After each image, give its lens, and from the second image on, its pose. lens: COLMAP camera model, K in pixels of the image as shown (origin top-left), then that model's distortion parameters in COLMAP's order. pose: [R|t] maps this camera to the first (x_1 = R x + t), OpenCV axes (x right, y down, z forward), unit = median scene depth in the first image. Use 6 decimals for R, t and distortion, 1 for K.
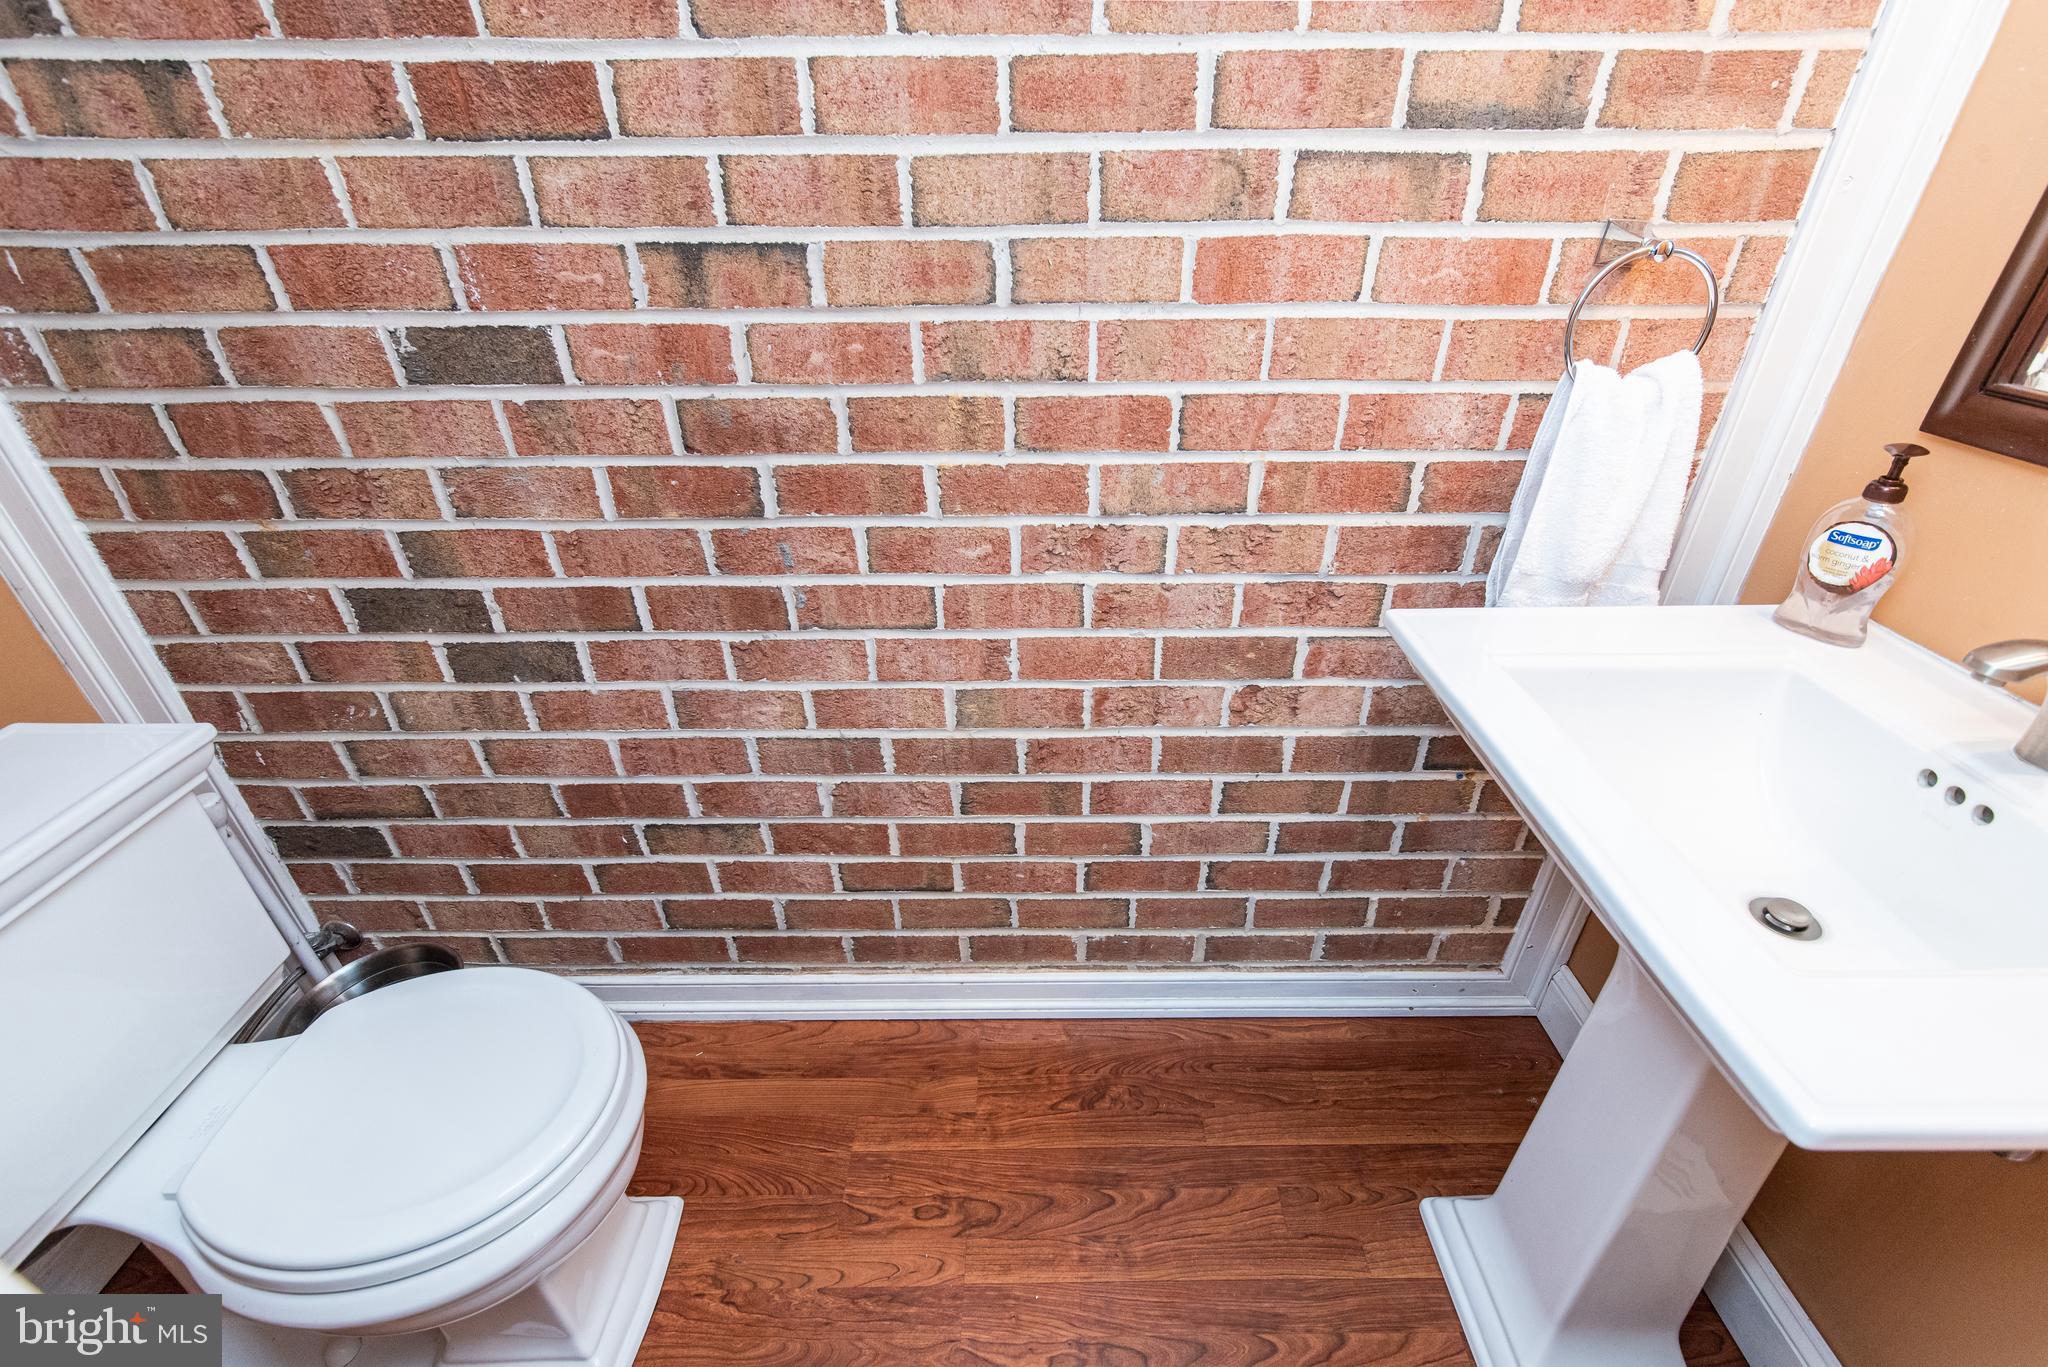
lens RADIAL K [[833.2, 0, 1031.2], [0, 833.2, 669.9], [0, 0, 1]] dist [-0.000782, -0.000049]
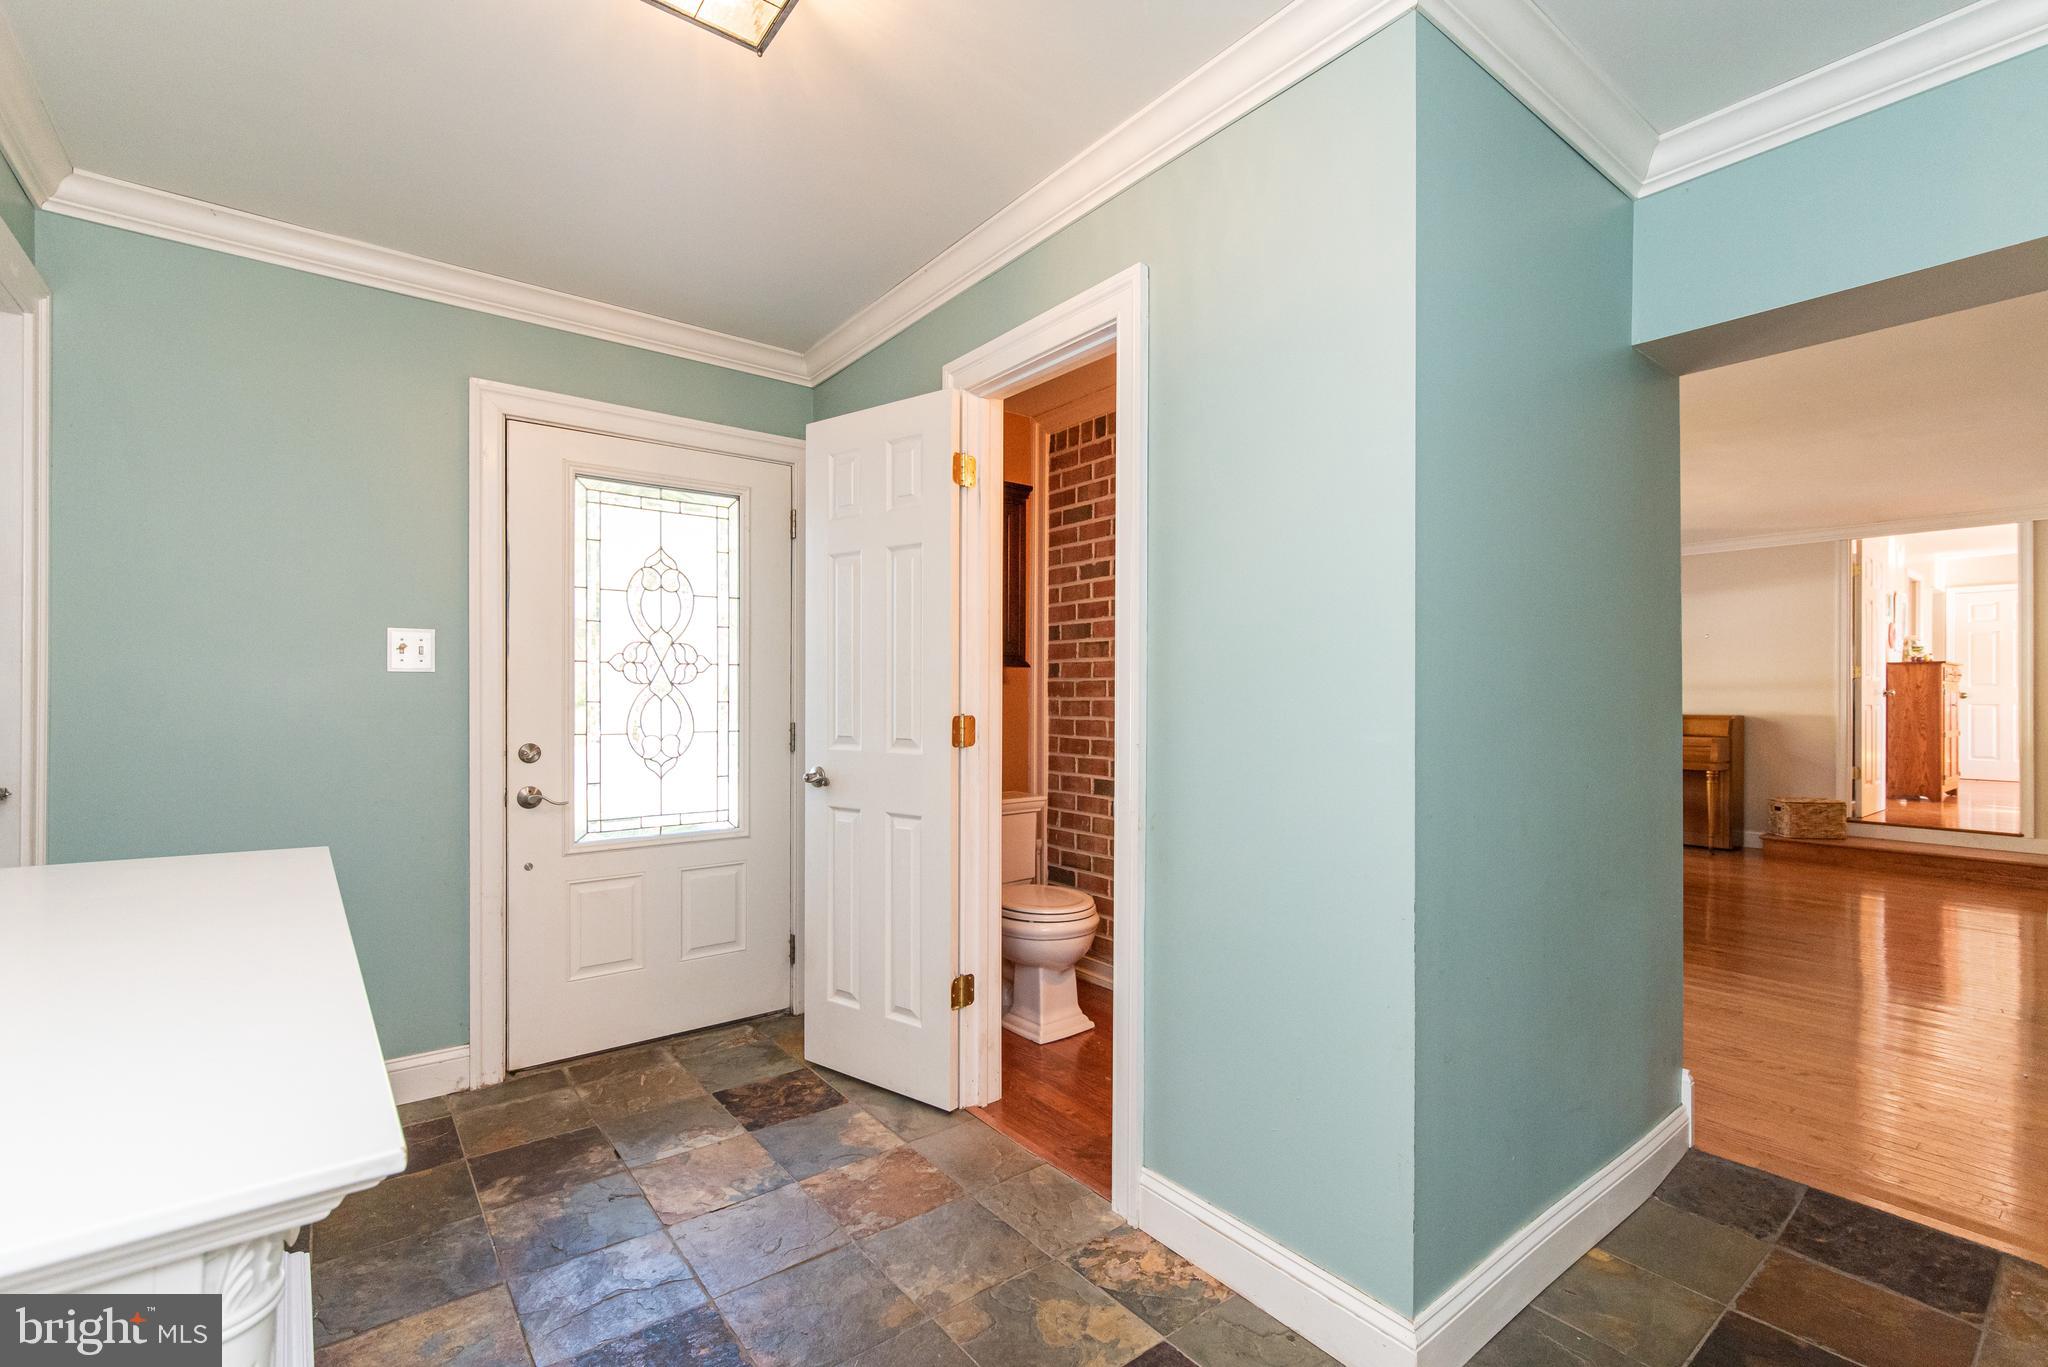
lens RADIAL K [[898.0, 0, 1030.7], [0, 898.0, 693.9], [0, 0, 1]] dist [-0.001193, -0.000558]
pose [[0.623197, -0.001278, -0.782064, 1.762832], [-0.397143, 0.860949, -0.317875, 0.842314], [0.673724, 0.508690, 0.536033, -1.197799]]
